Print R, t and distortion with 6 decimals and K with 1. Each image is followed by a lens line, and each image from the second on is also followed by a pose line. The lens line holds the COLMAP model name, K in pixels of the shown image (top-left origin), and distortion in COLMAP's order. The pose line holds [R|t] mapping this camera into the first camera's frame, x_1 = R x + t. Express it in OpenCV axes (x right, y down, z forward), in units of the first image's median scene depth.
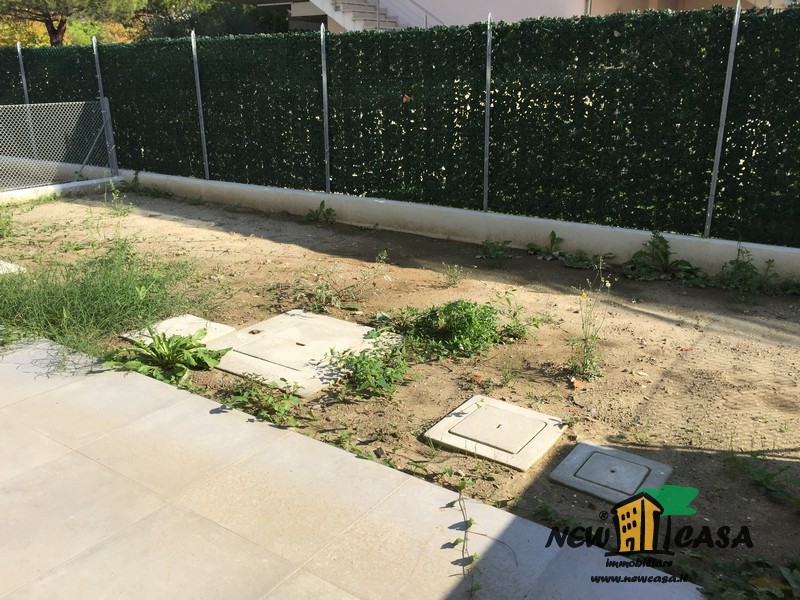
lens RADIAL K [[685.3, 0, 403.8], [0, 685.3, 299.8], [0, 0, 1]] dist [0.076348, -0.103901]
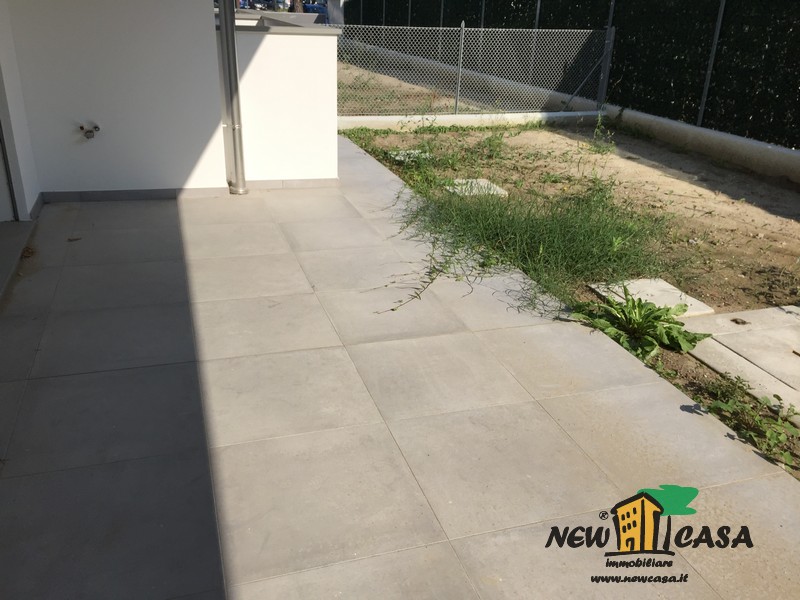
lens RADIAL K [[685.3, 0, 417.3], [0, 685.3, 306.6], [0, 0, 1]] dist [0.076348, -0.103901]
pose [[0.813468, 0.271186, -0.514517, -0.094347], [-0.221405, 0.962426, 0.157216, -0.015392], [0.537819, -0.013974, 0.842945, 0.062954]]
